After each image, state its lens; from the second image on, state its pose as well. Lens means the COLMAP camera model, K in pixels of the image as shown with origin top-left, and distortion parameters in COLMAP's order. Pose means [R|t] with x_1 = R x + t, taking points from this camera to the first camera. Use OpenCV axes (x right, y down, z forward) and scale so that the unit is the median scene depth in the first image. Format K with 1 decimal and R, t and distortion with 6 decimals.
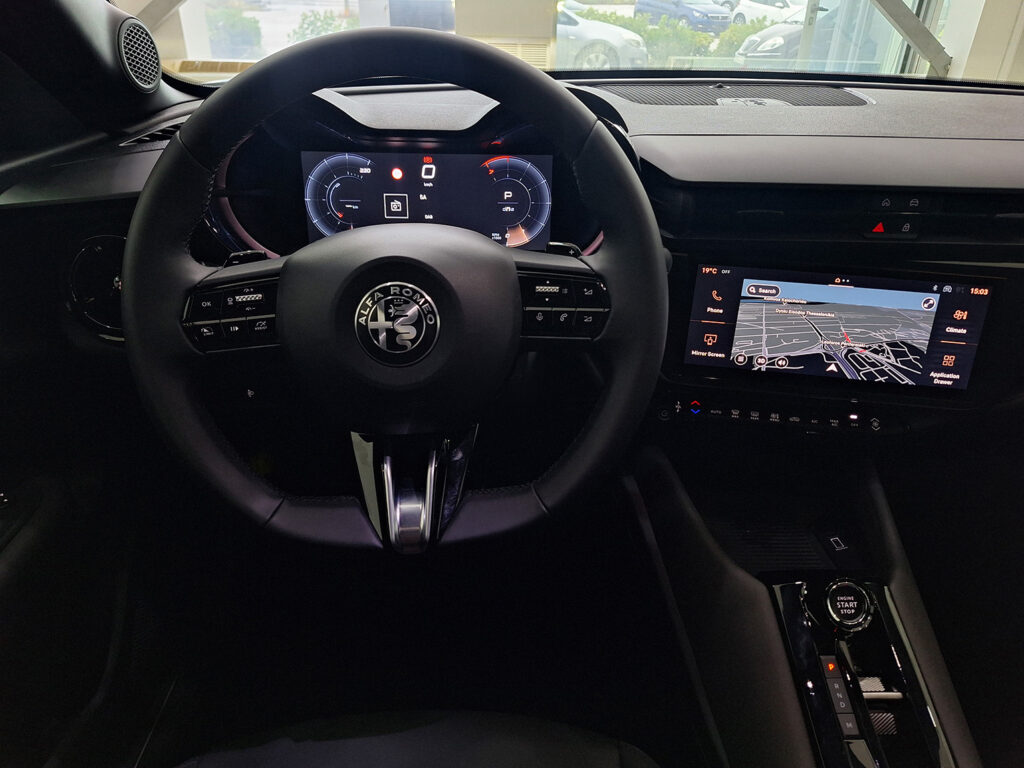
lens RADIAL K [[711.0, 0, 523.1], [0, 711.0, 385.5], [0, 0, 1]] dist [0.041650, -0.039341]
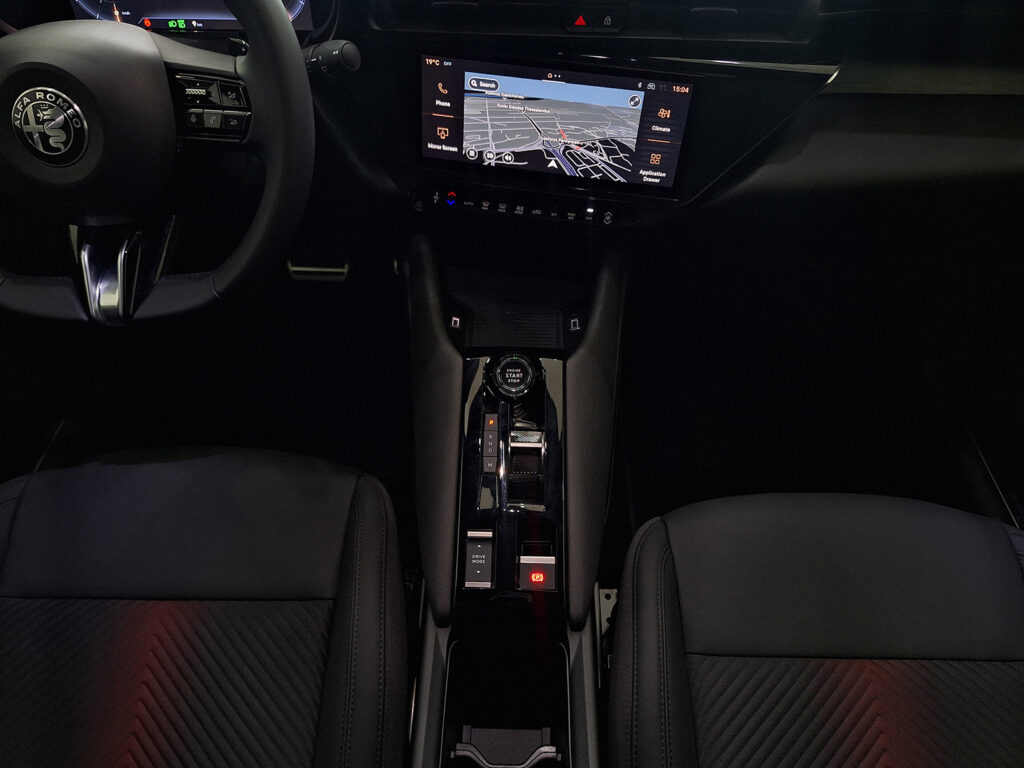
lens RADIAL K [[711.0, 0, 505.2], [0, 711.0, 394.6], [0, 0, 1]] dist [0.041650, -0.039341]
pose [[0.998448, 0.030787, -0.046418, 0.428726], [-0.013864, 0.944497, 0.328228, -0.049249], [0.053947, -0.327075, 0.943457, -0.121698]]
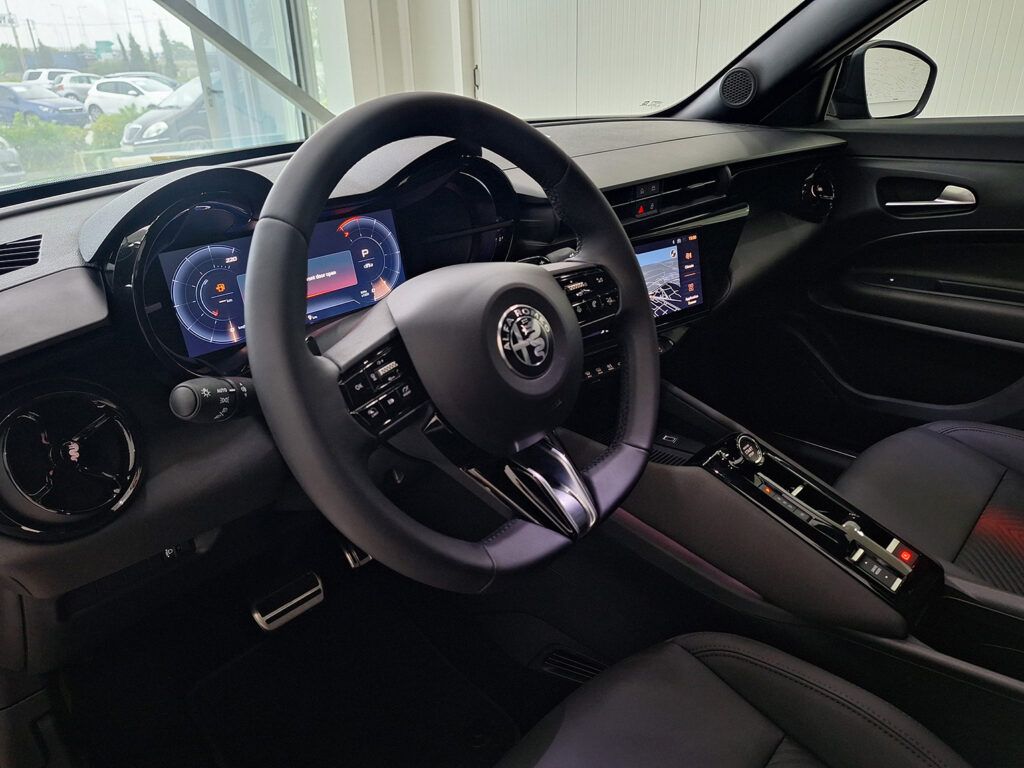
lens RADIAL K [[711.0, 0, 516.9], [0, 711.0, 384.0], [0, 0, 1]] dist [0.041650, -0.039341]
pose [[0.708579, -0.329254, 0.624106, -0.640212], [0.387953, 0.920570, 0.045194, -0.056822], [-0.589414, 0.210101, 0.780032, 0.106314]]
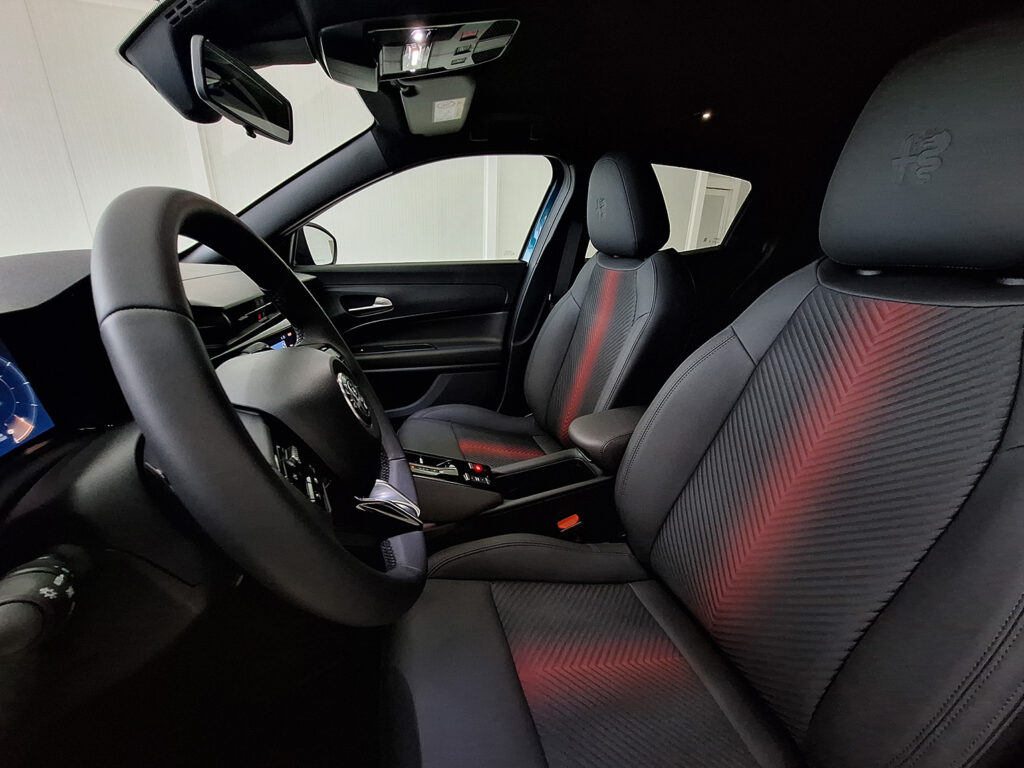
lens RADIAL K [[400.3, 0, 510.2], [0, 400.3, 387.0], [0, 0, 1]] dist [-0.001647, 0.000110]
pose [[-0.243493, -0.345482, 0.906286, -0.669286], [0.449356, 0.787891, 0.421078, -0.208357], [-0.859529, 0.509774, -0.036601, 0.526262]]
